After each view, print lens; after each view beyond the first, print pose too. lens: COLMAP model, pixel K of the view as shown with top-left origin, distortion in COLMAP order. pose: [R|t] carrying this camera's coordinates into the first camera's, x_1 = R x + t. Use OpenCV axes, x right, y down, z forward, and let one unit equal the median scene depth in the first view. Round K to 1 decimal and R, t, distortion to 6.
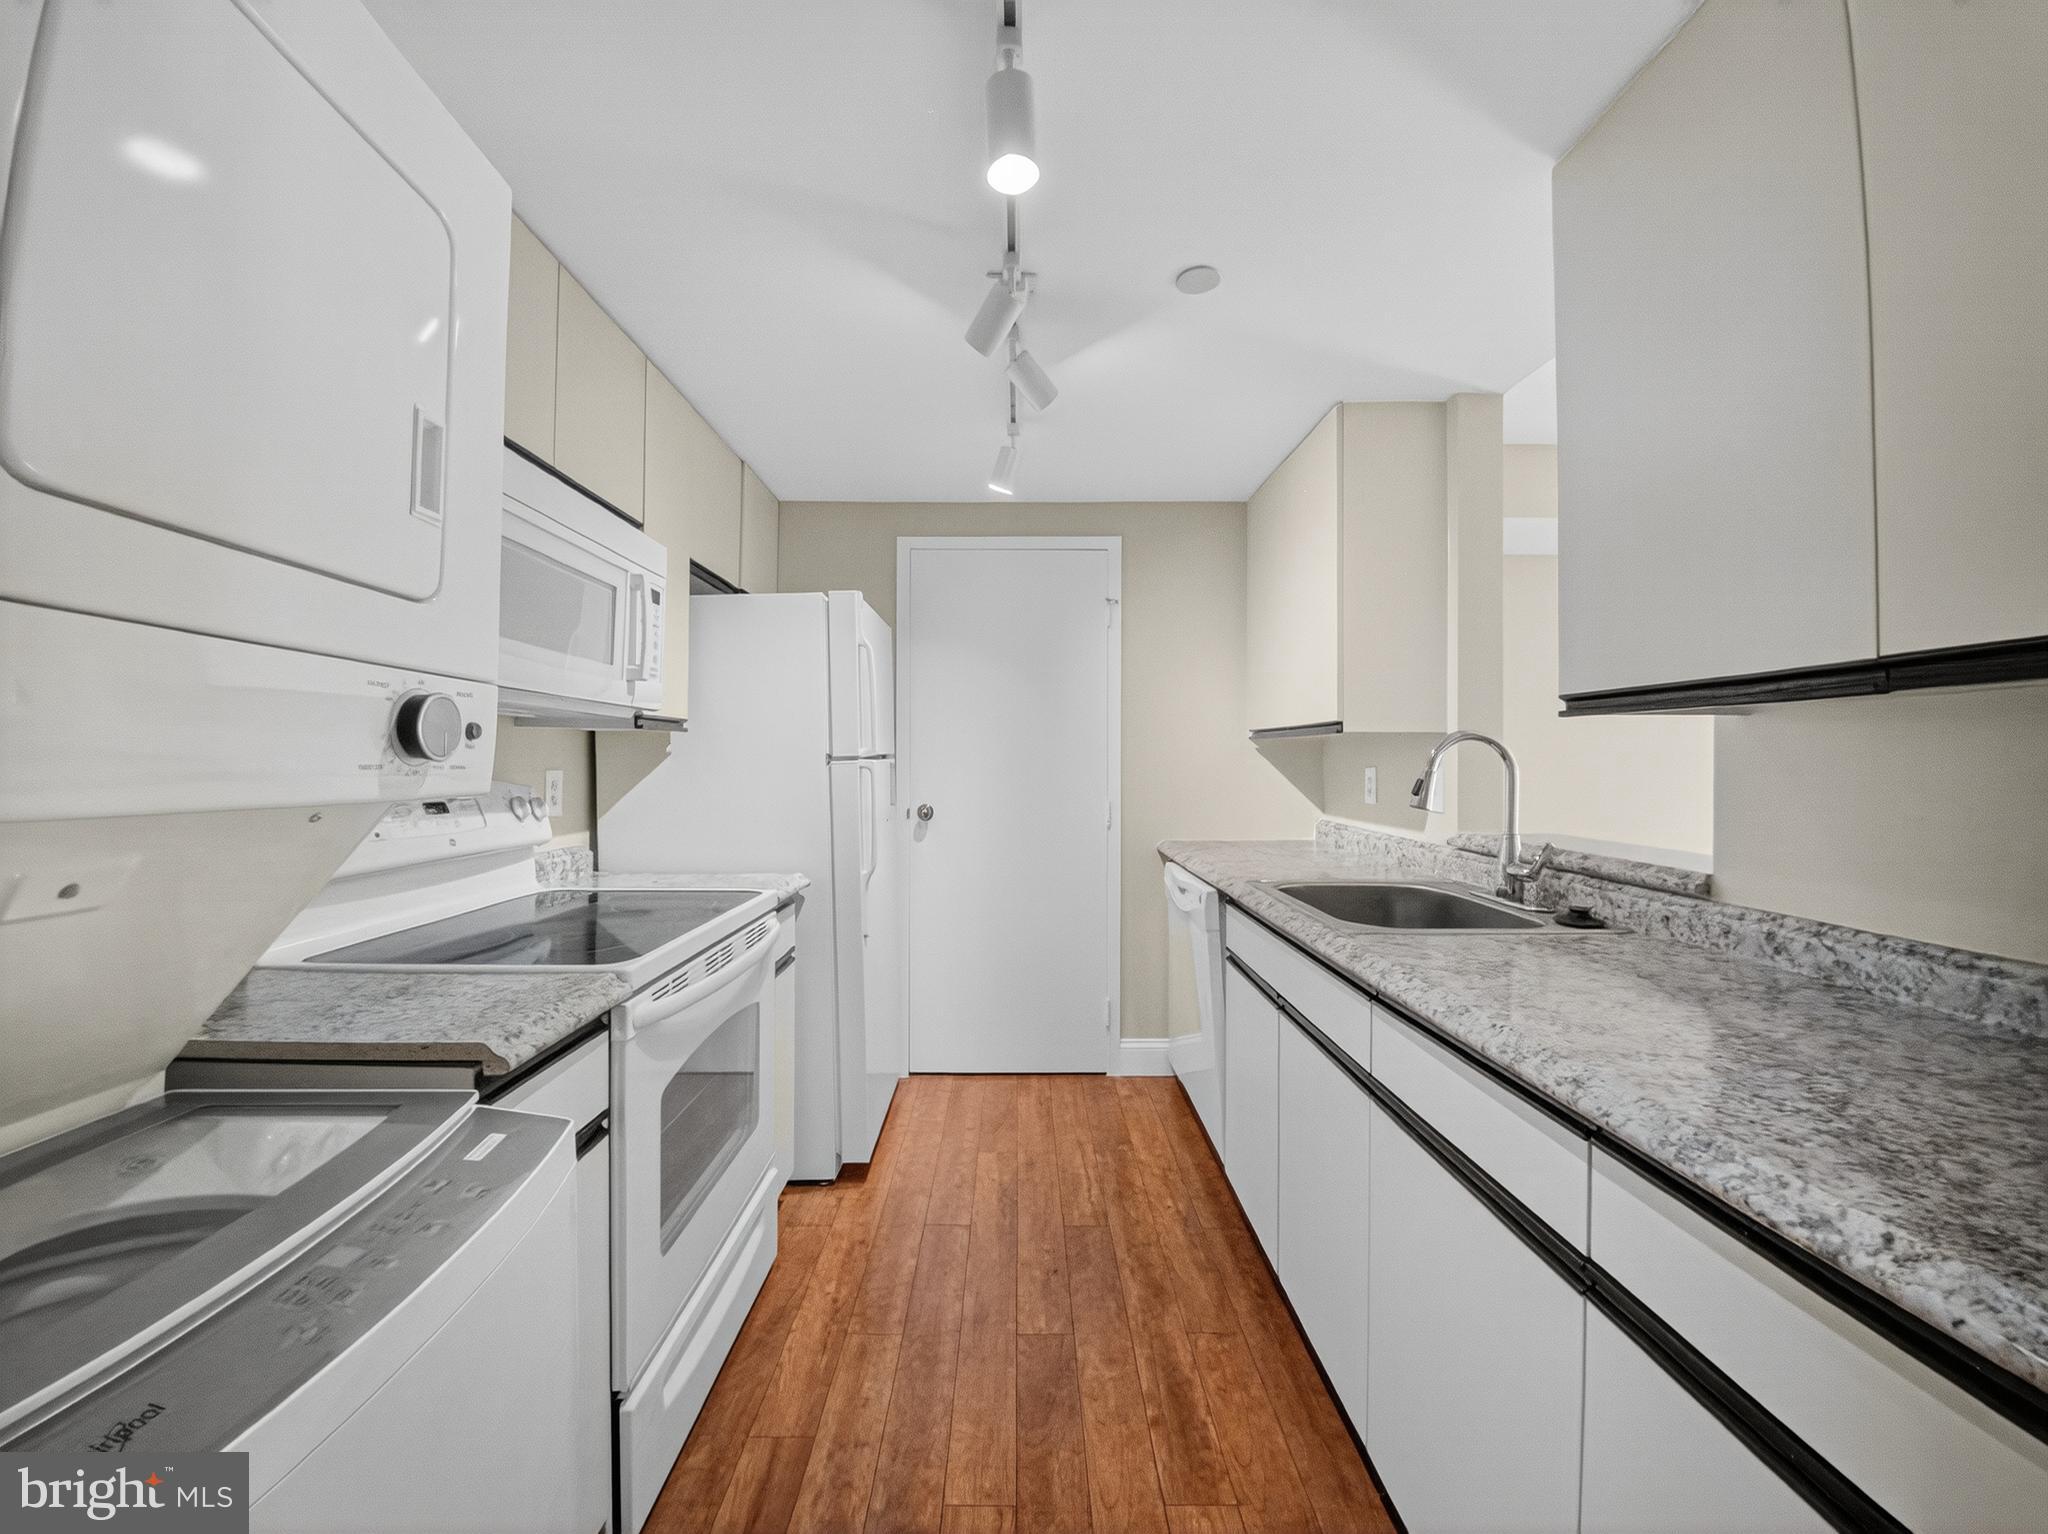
lens RADIAL K [[832.2, 0, 1002.2], [0, 832.2, 750.7], [0, 0, 1]] dist [-0.006078, -0.007764]
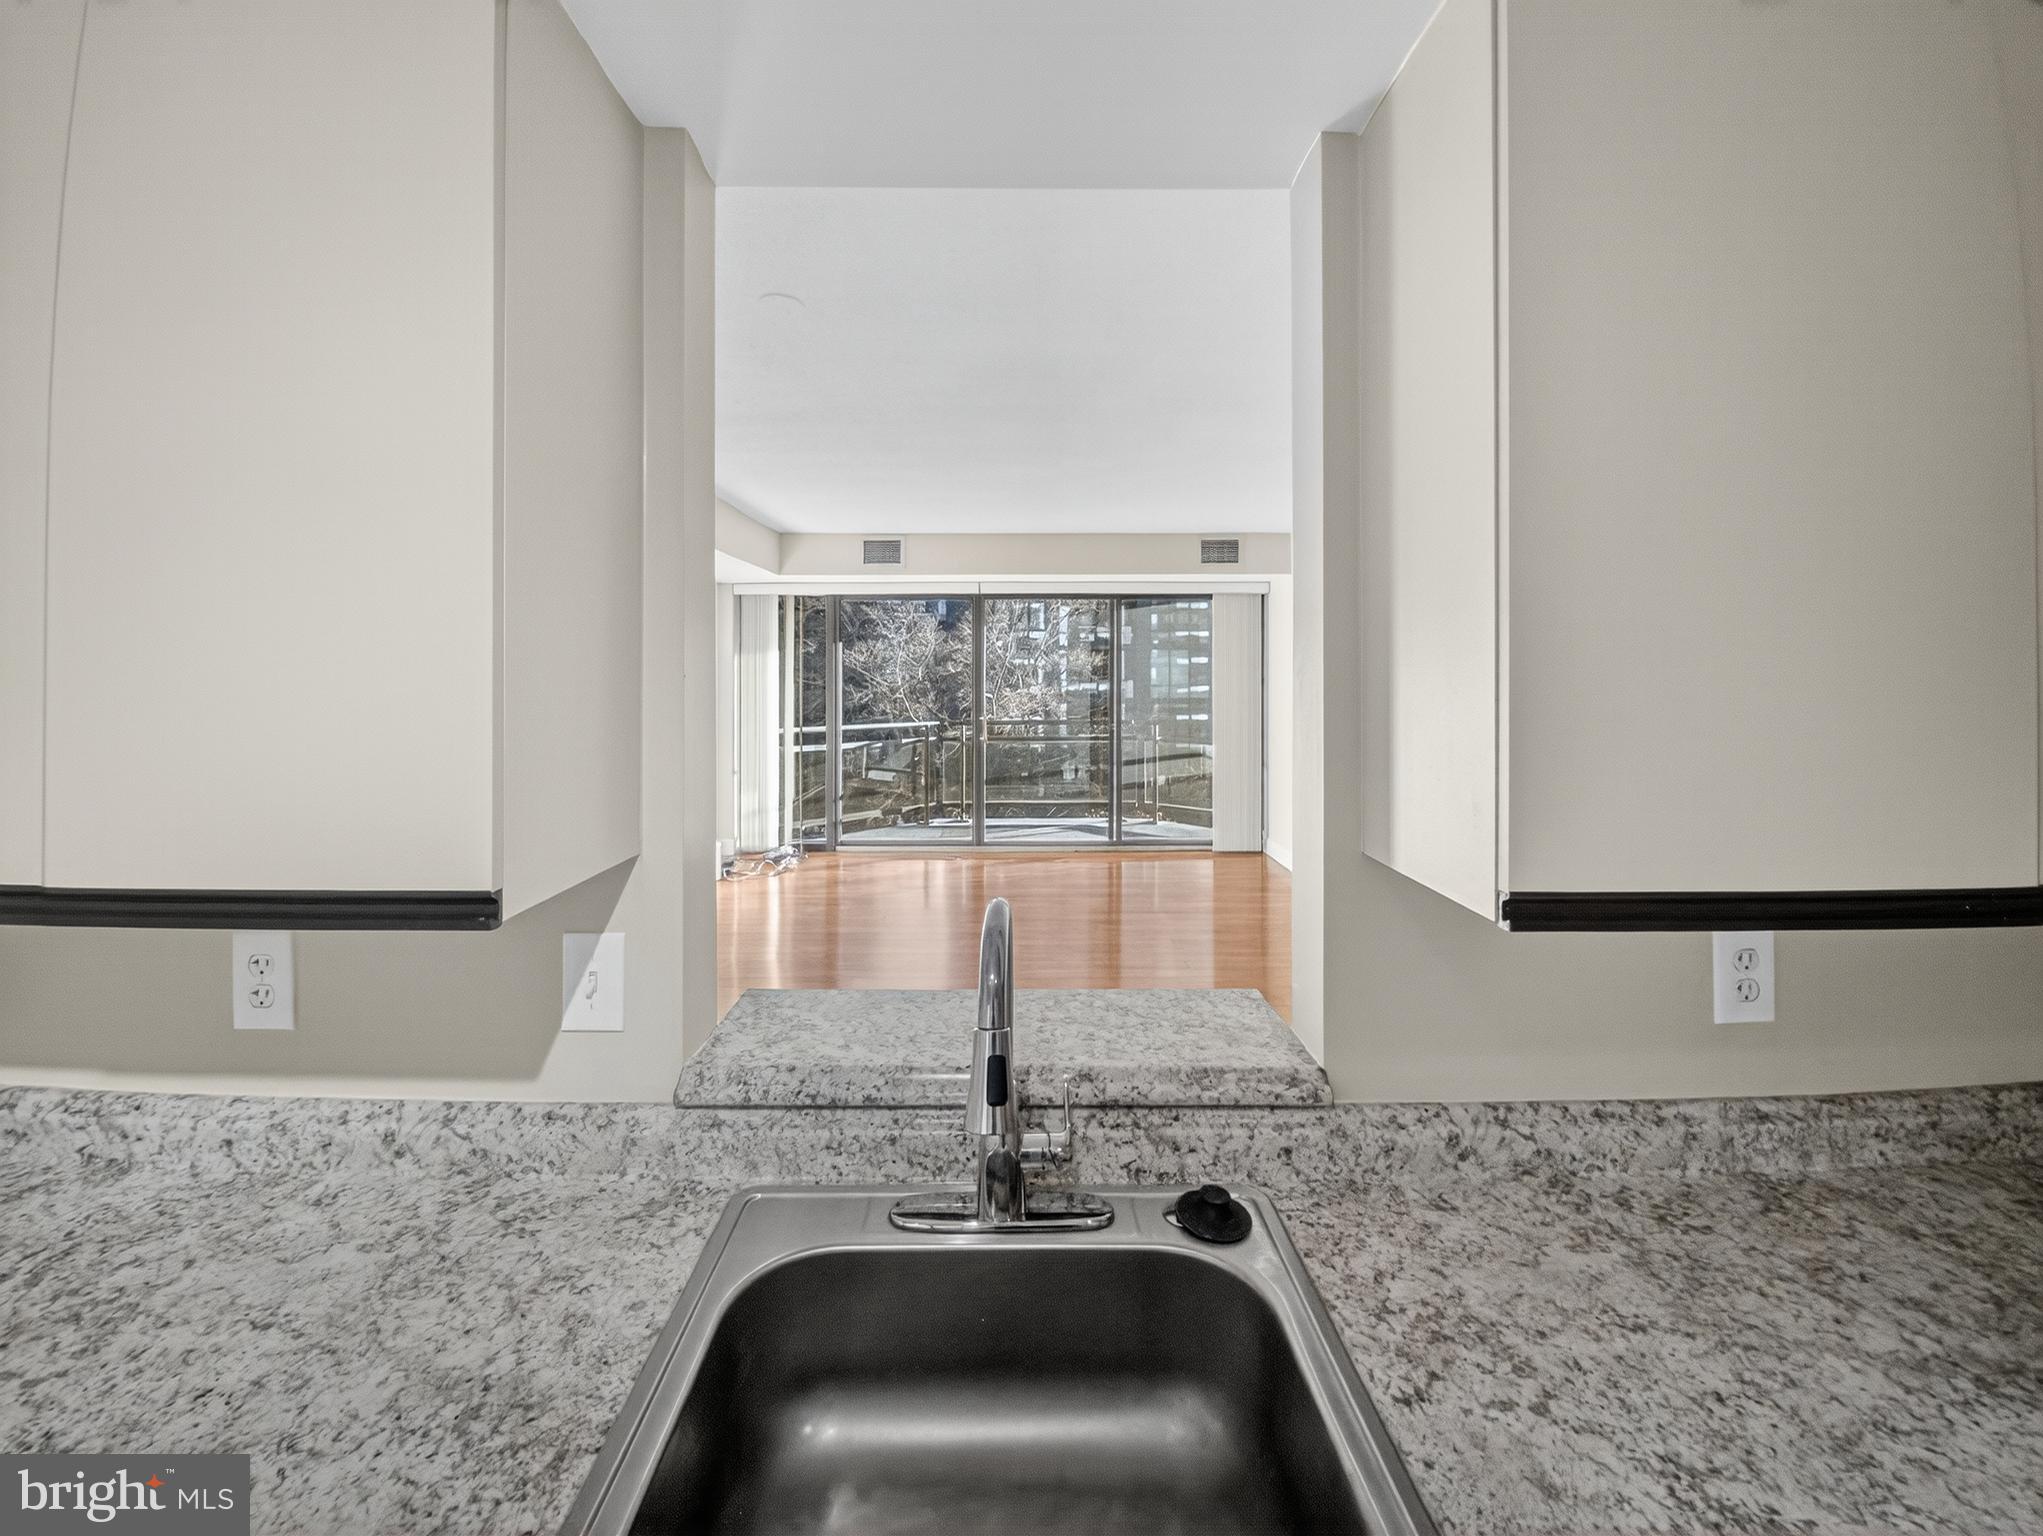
lens RADIAL K [[837.2, 0, 1013.8], [0, 837.2, 671.8], [0, 0, 1]] dist [-0.013998, -0.002369]
pose [[-0.016170, -0.001086, 0.999869, 0.090576], [-0.016619, 0.999862, 0.000817, -0.140755], [-0.999731, -0.016604, -0.016186, 0.924001]]
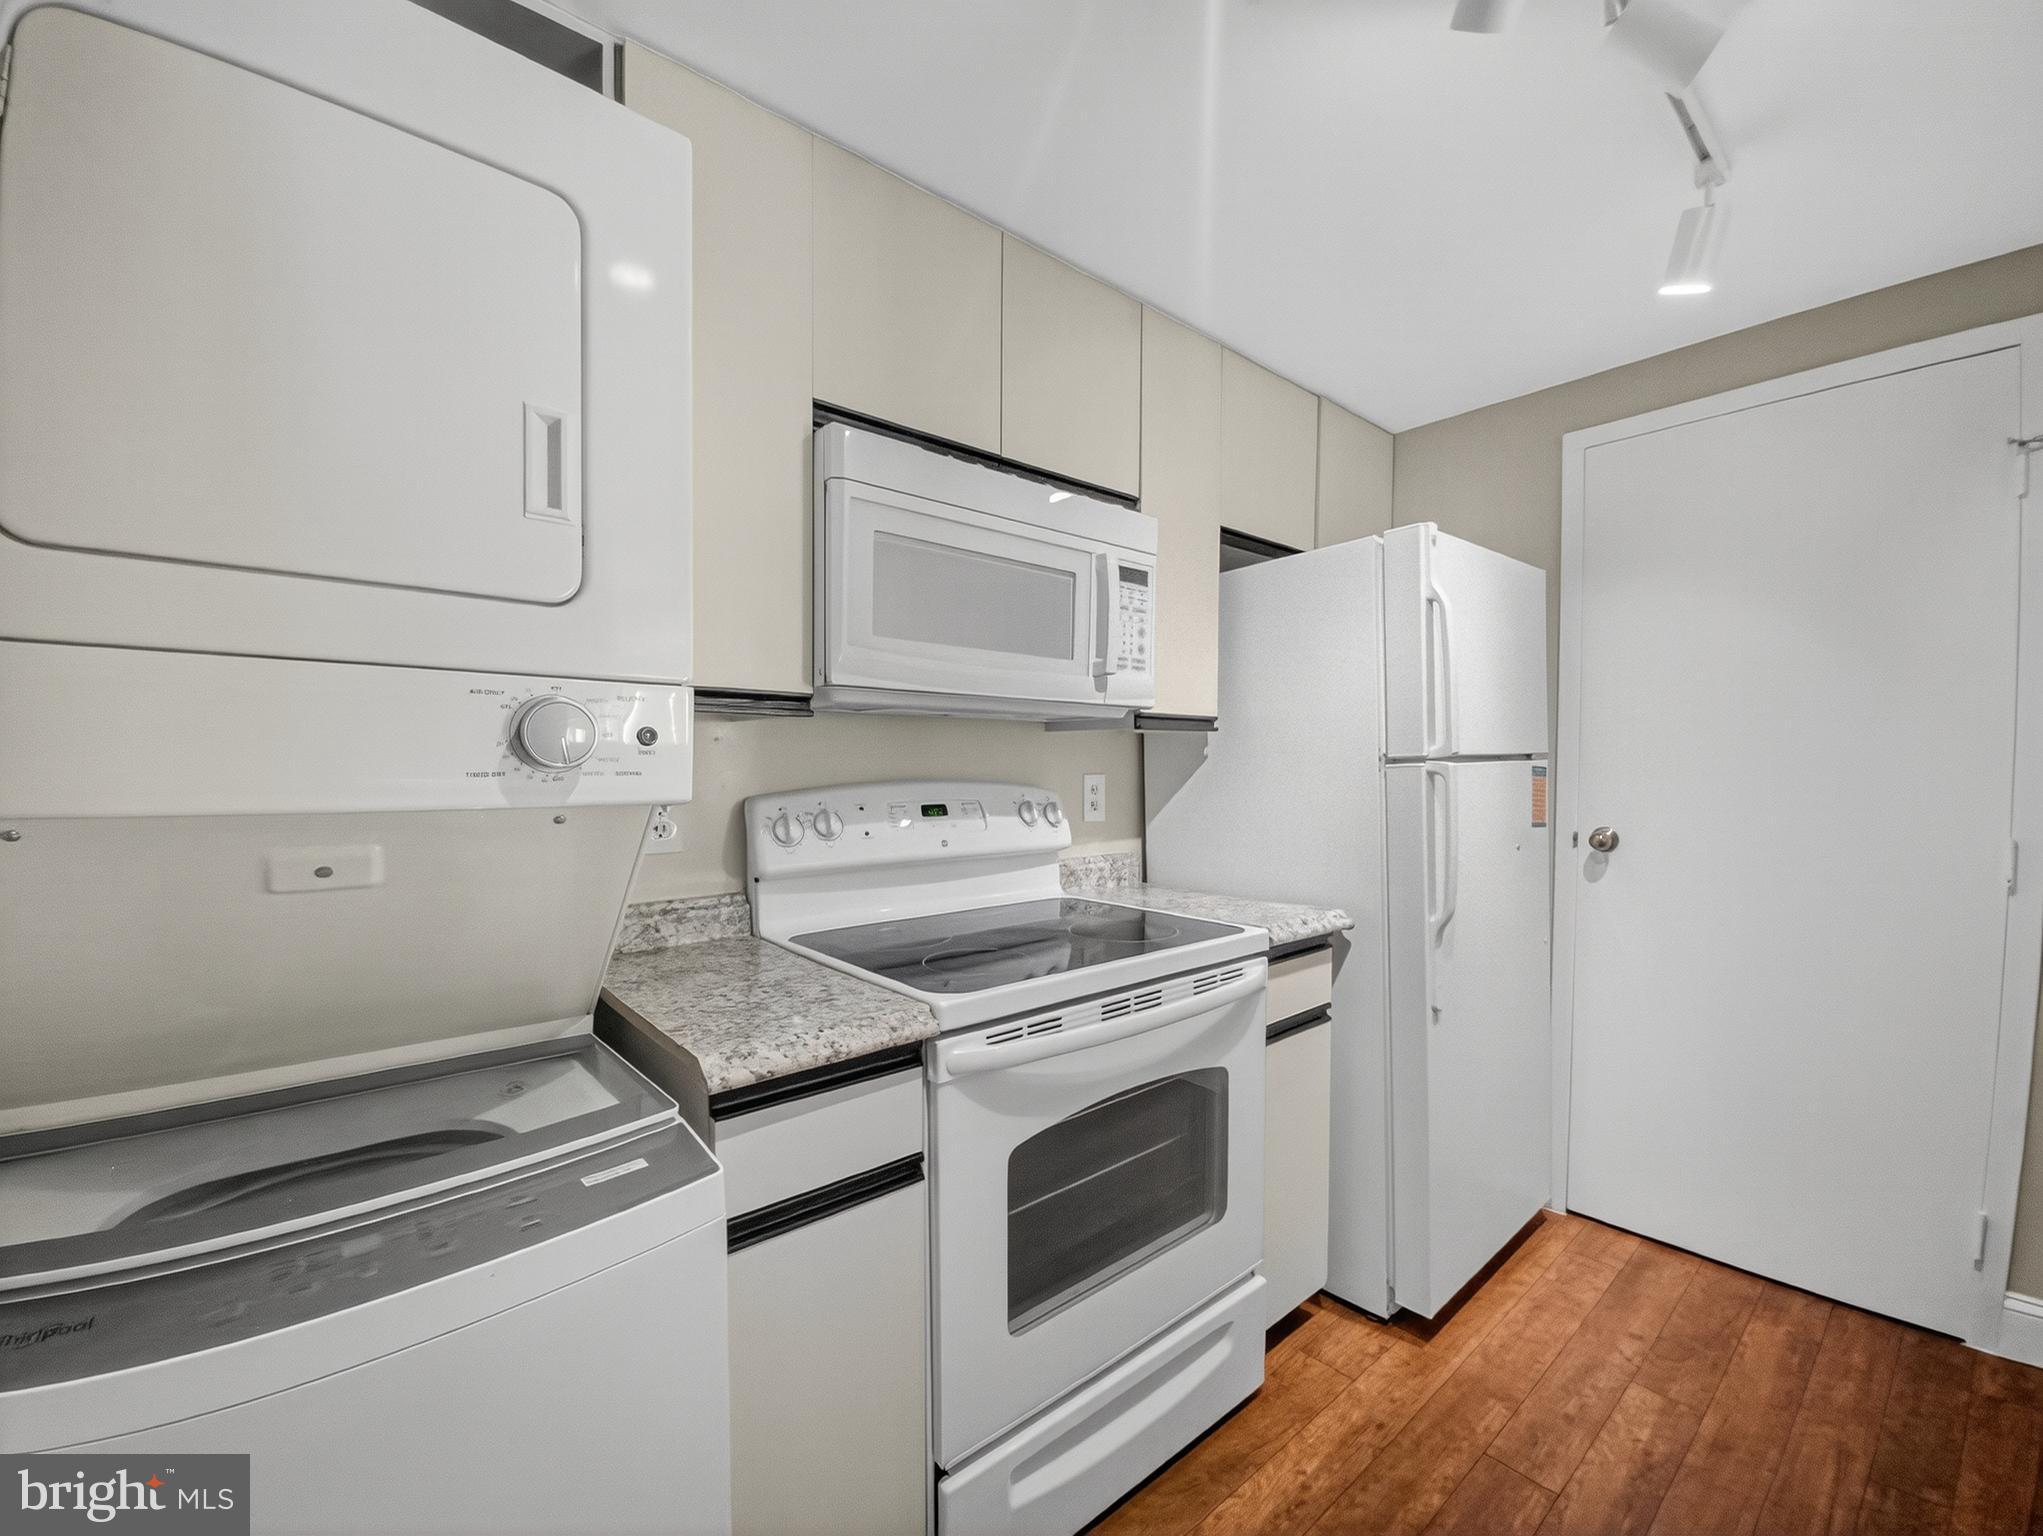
lens RADIAL K [[830.2, 0, 1011.4], [0, 830.2, 796.1], [0, 0, 1]] dist [-0.006078, -0.007764]
pose [[0.644473, 0.022481, -0.764297, 0.167896], [0.015649, 0.998971, 0.042579, 0.005328], [0.764467, -0.039402, 0.643458, 0.324571]]
